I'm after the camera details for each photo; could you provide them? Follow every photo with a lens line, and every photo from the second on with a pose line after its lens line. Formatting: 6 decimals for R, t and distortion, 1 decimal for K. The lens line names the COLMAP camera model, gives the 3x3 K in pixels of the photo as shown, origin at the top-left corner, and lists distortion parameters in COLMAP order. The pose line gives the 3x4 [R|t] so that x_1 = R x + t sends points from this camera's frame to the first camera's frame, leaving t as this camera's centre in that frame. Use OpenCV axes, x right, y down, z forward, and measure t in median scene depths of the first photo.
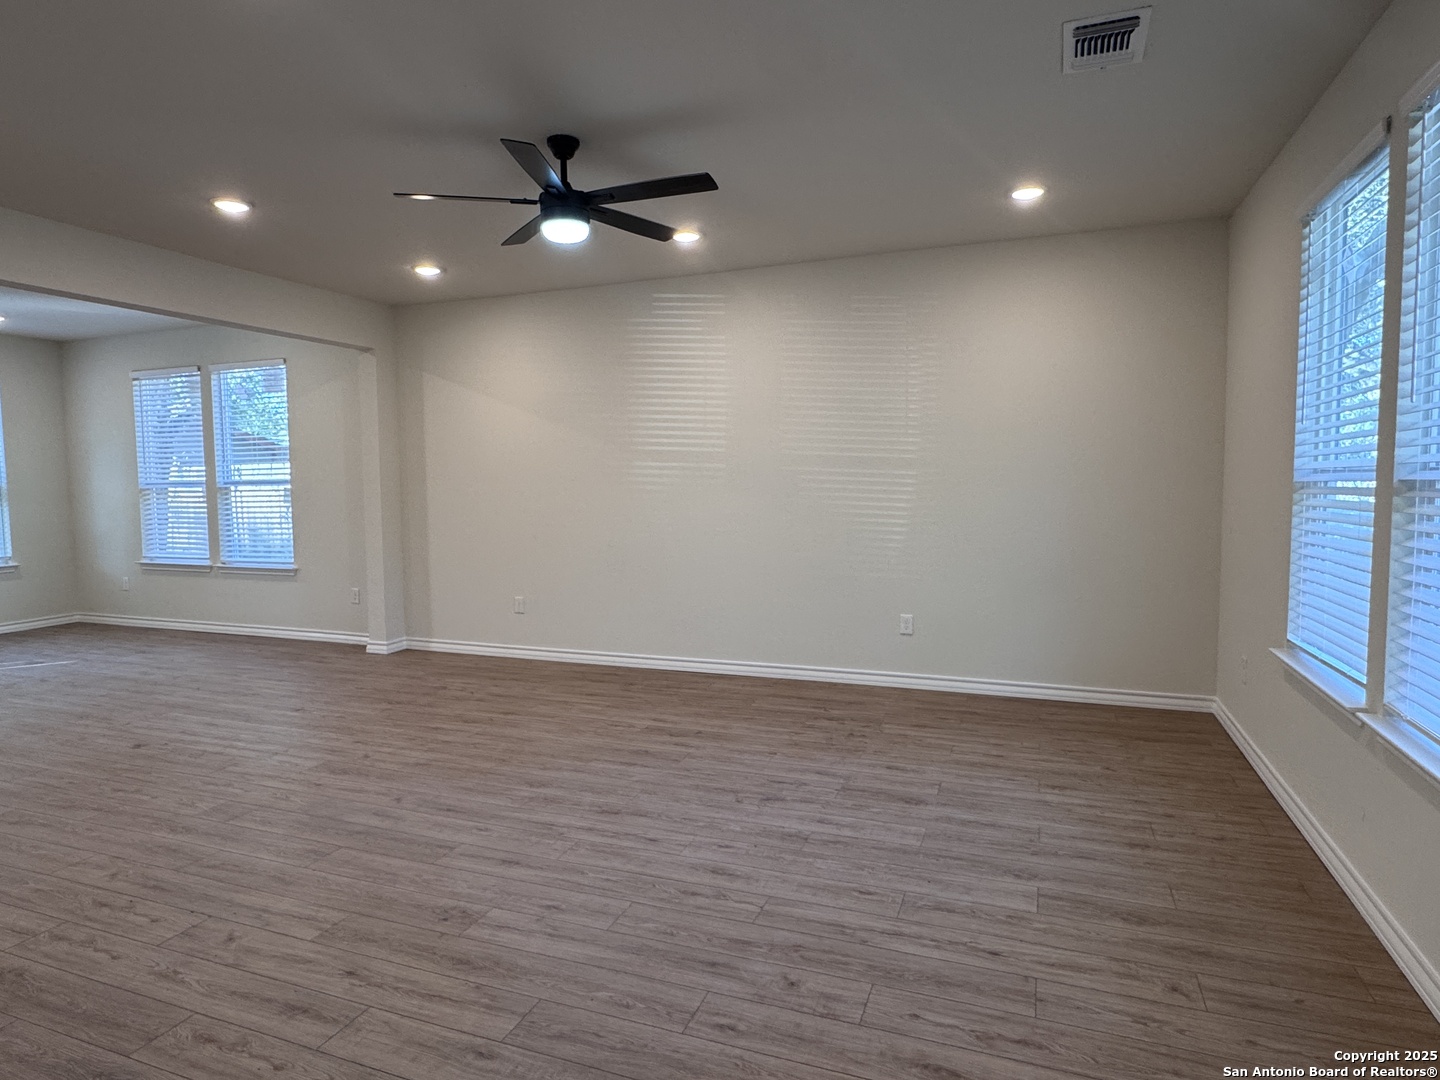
lens RADIAL K [[839.1, 0, 716.5], [0, 839.1, 529.4], [0, 0, 1]] dist [-0.004704, 0.002483]
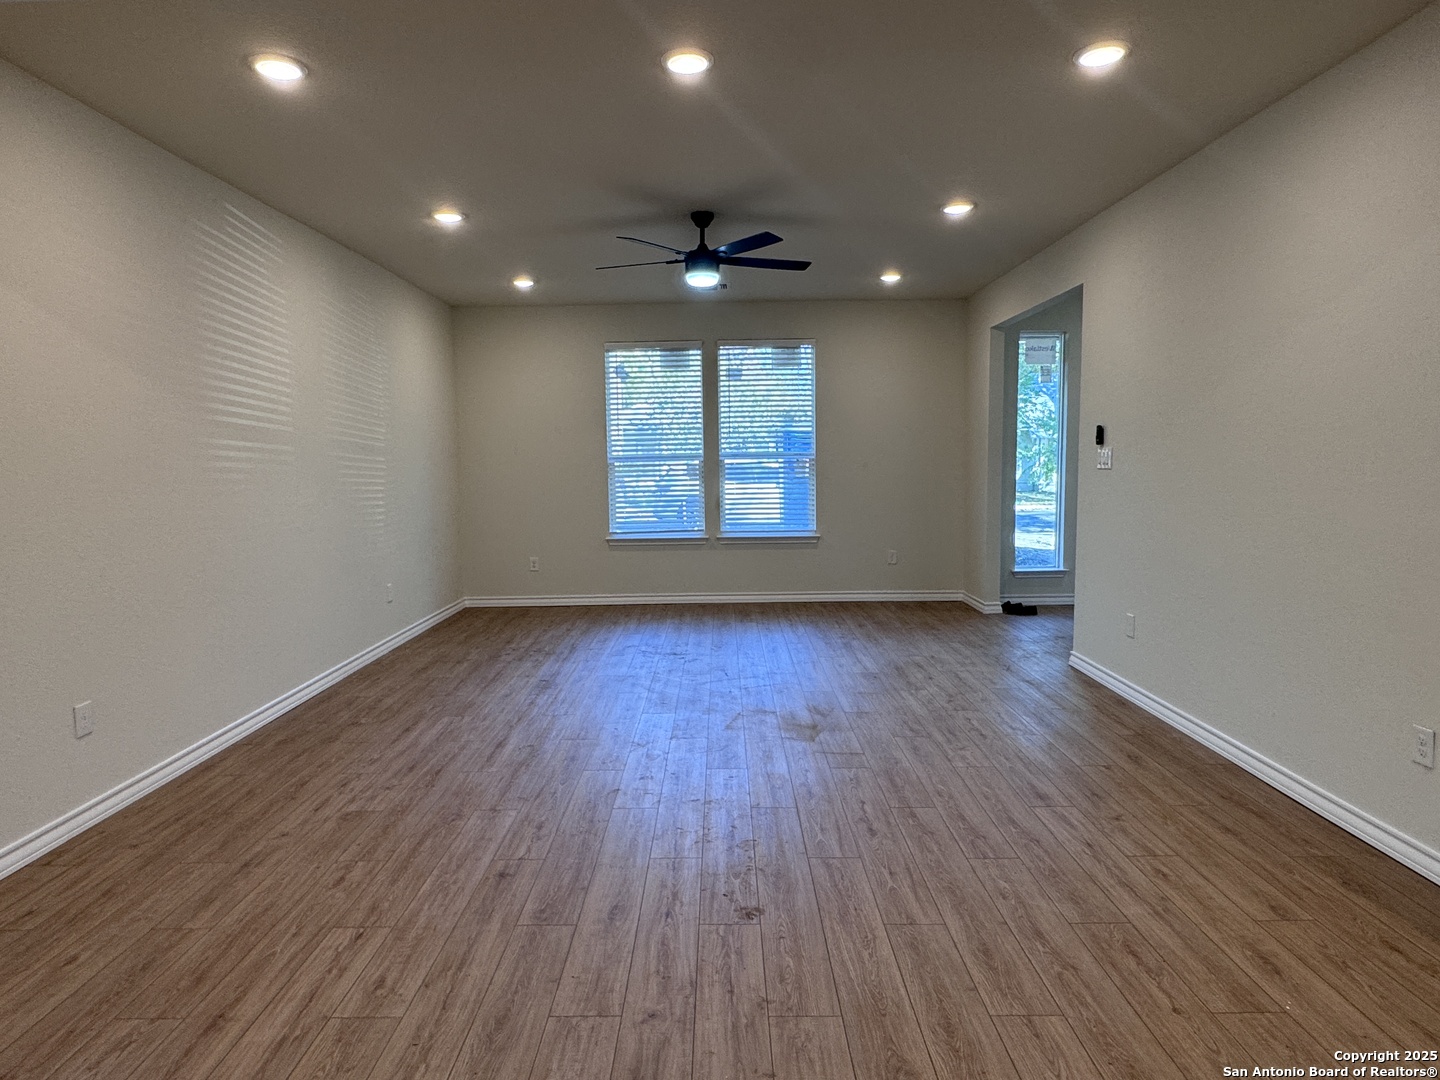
lens RADIAL K [[839.1, 0, 706.2], [0, 839.1, 529.7], [0, 0, 1]] dist [-0.004704, 0.002483]
pose [[-0.346224, -0.064415, 0.935938, -1.211728], [0.076577, 0.992371, 0.096626, -0.059425], [-0.935021, 0.105126, -0.338650, 1.207656]]
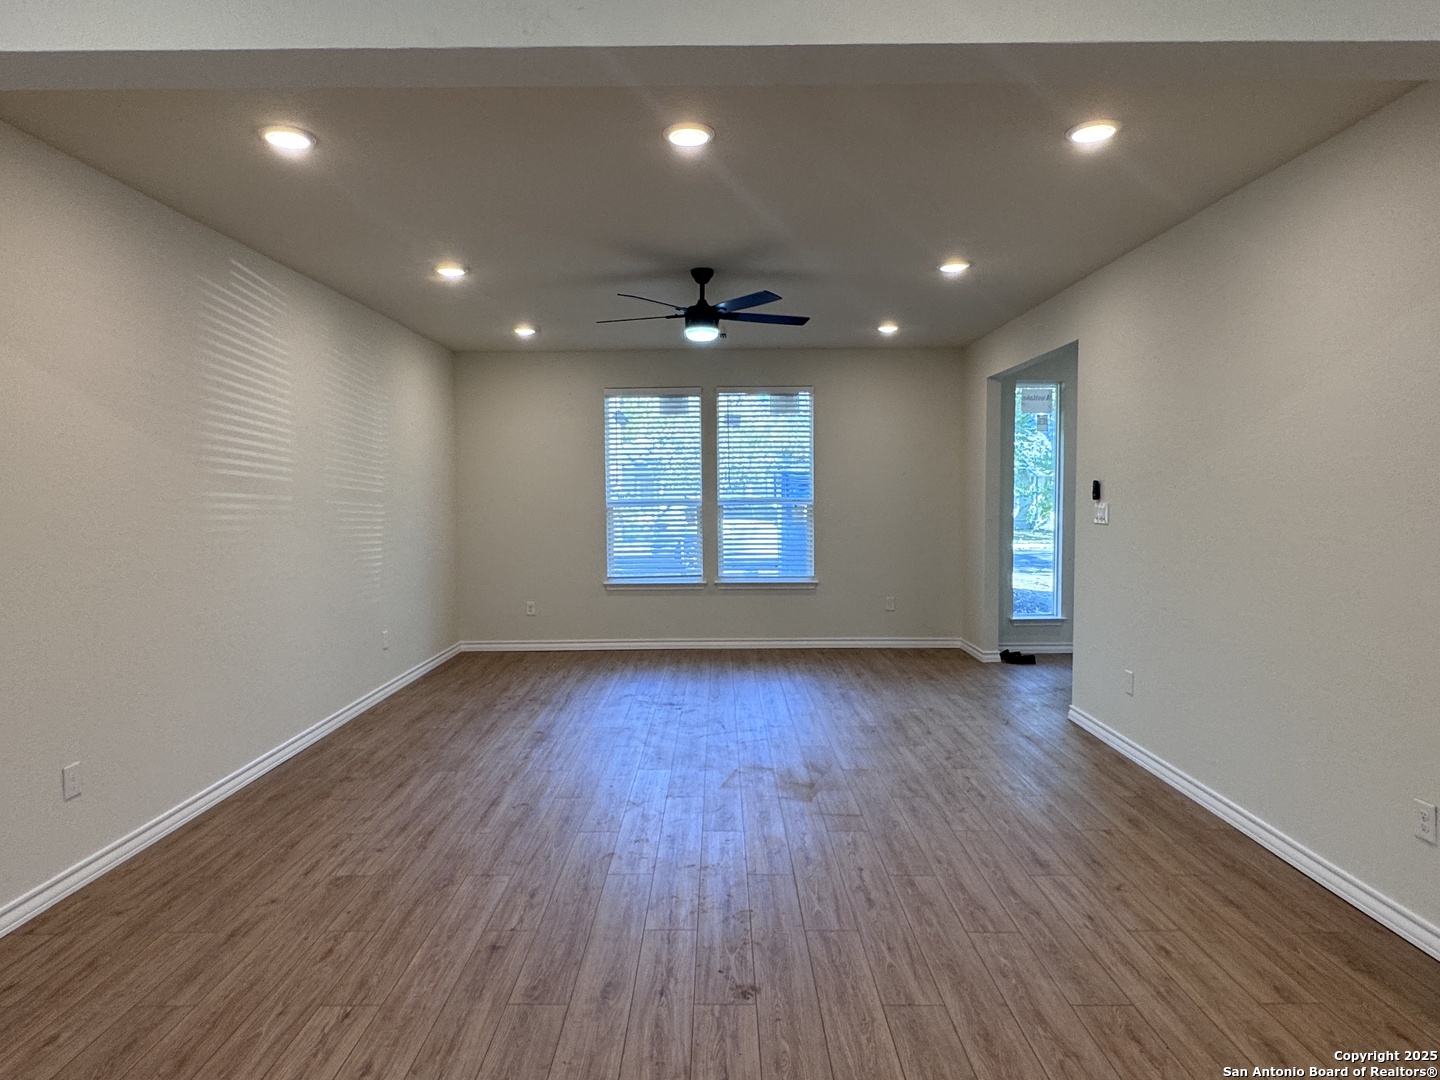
lens RADIAL K [[839.1, 0, 707.0], [0, 839.1, 530.0], [0, 0, 1]] dist [-0.004704, 0.002483]
pose [[-0.348938, -0.029294, 0.936688, -1.211038], [0.069662, 0.995935, 0.057098, -0.084422], [-0.934553, 0.085175, -0.345479, 1.205282]]
